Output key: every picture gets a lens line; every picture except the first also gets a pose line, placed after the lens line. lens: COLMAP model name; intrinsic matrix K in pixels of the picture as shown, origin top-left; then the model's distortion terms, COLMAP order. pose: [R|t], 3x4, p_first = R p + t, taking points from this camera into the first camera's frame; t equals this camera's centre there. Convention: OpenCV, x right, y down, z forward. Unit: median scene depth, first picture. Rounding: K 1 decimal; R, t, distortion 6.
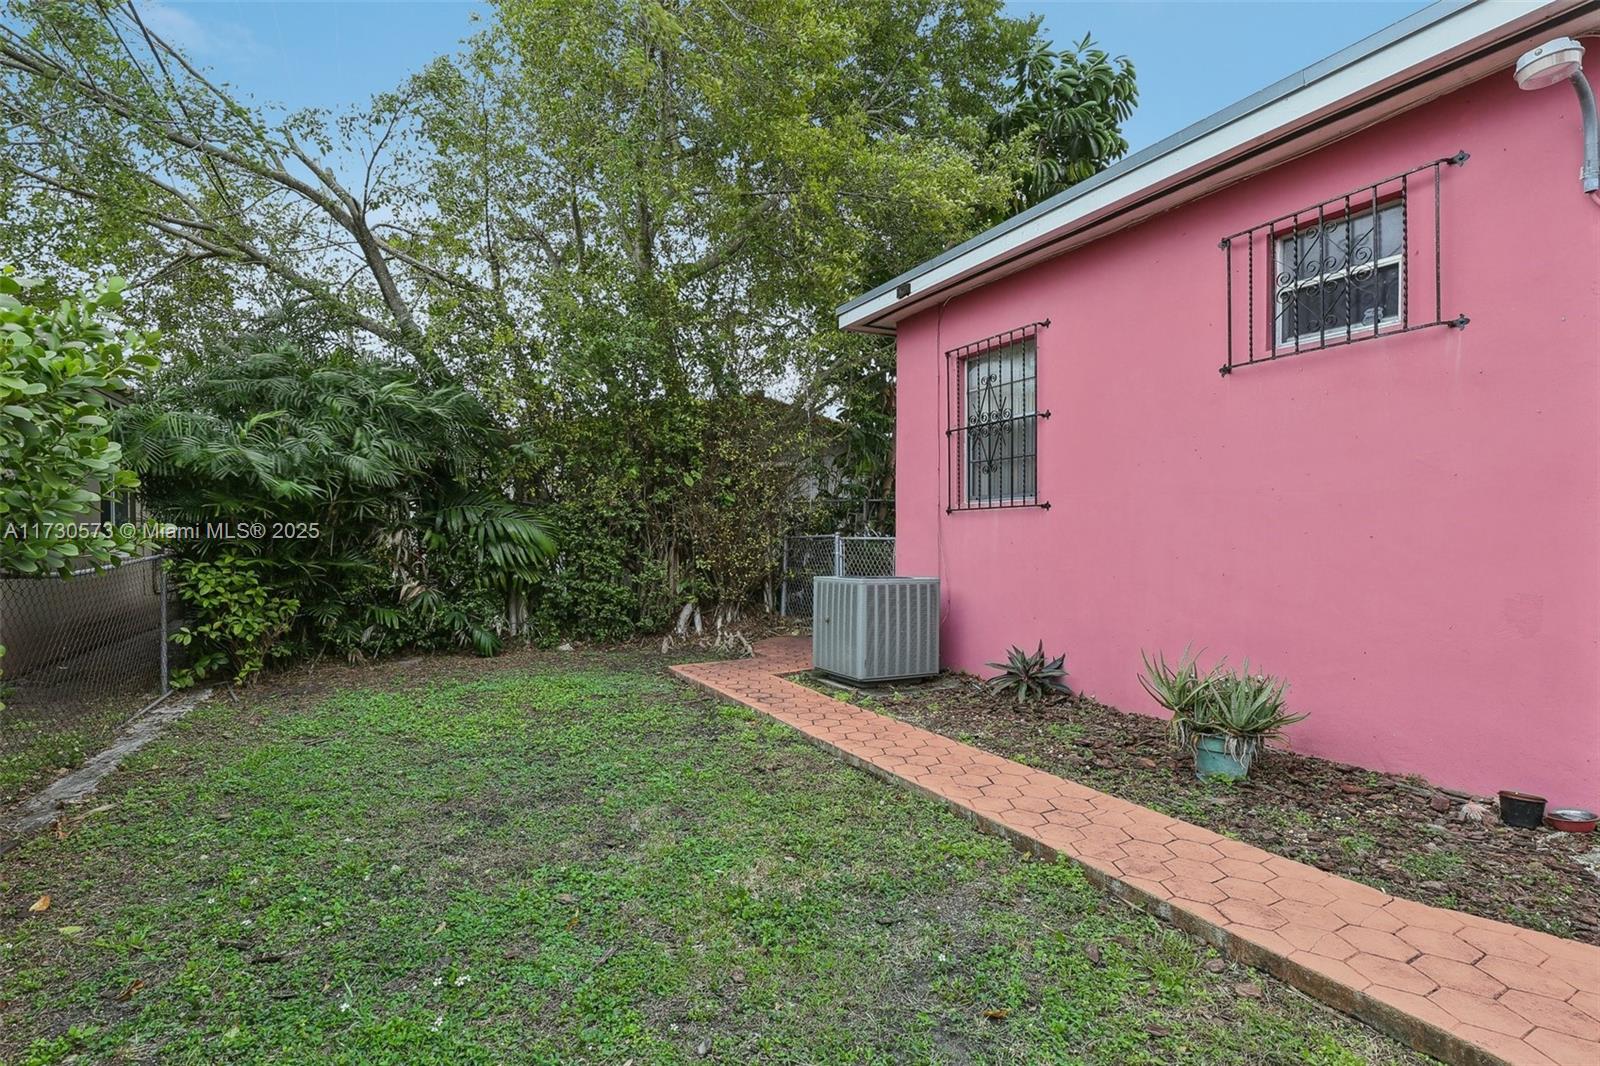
lens RADIAL K [[758.5, 0, 795.5], [0, 758.5, 541.3], [0, 0, 1]] dist [-0.007238, 0.001525]
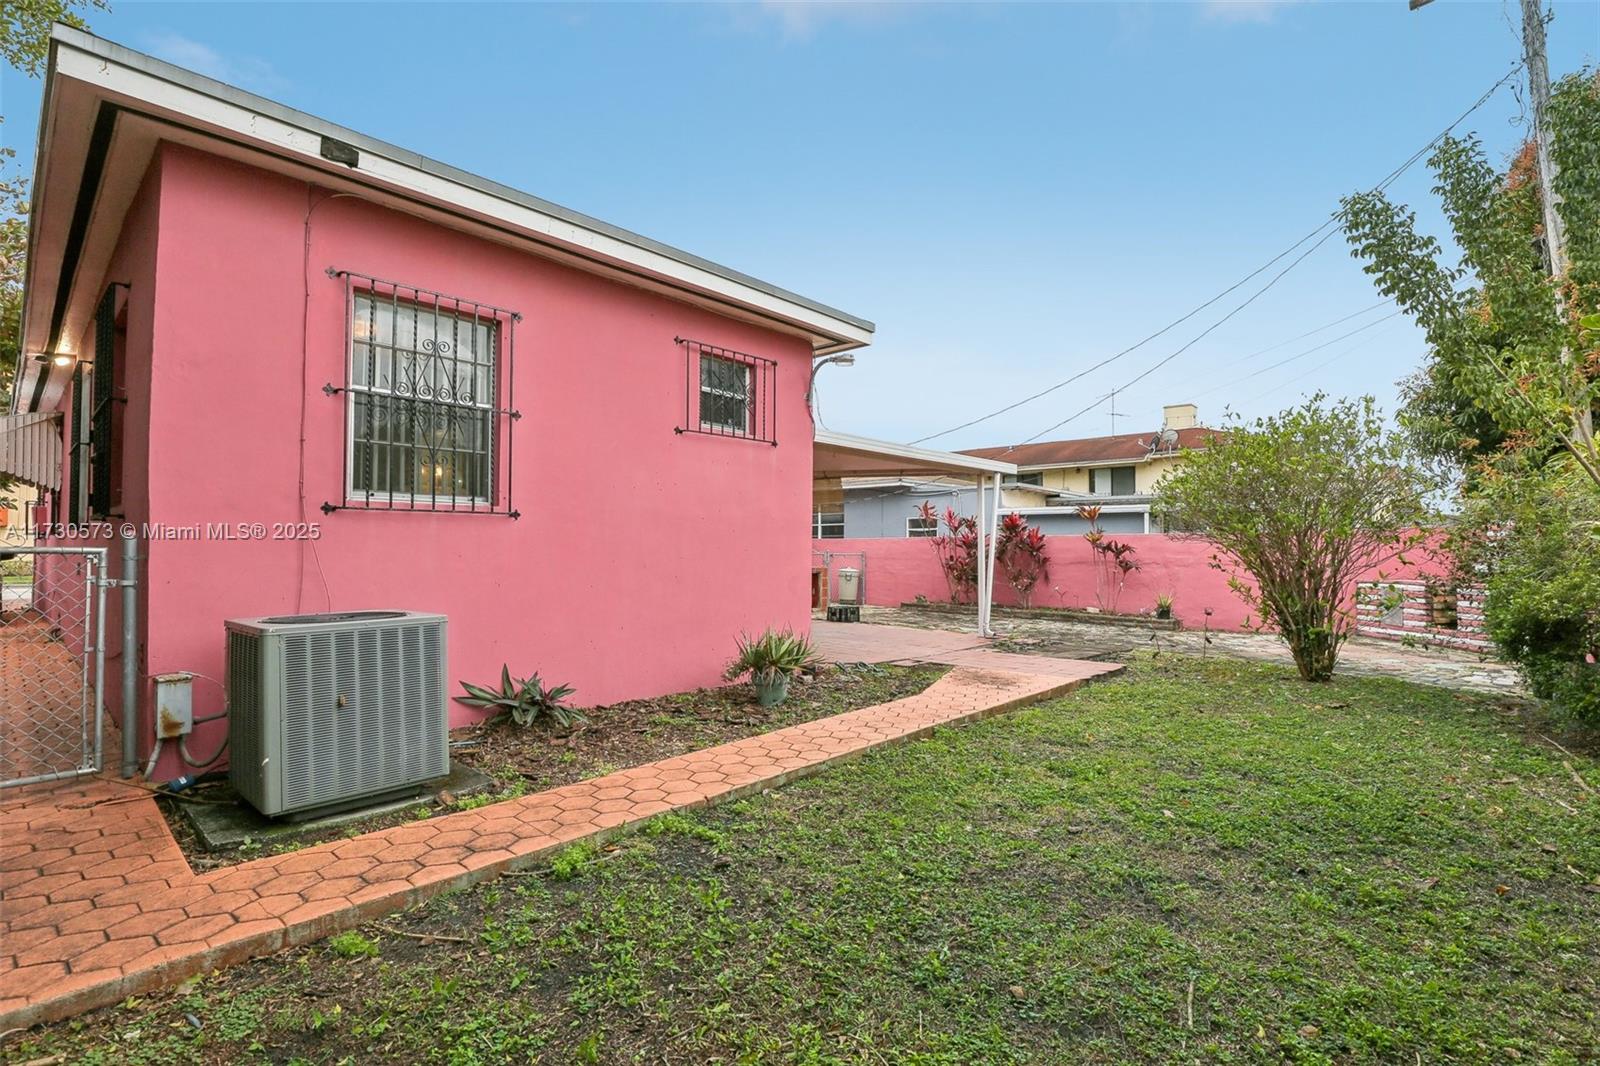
lens RADIAL K [[758.5, 0, 794.0], [0, 758.5, 533.4], [0, 0, 1]] dist [-0.007238, 0.001525]
pose [[-0.322556, 0.009013, 0.946508, -0.830385], [-0.008242, 0.999890, -0.012330, -0.020521], [-0.946515, -0.011778, -0.322446, 1.246066]]
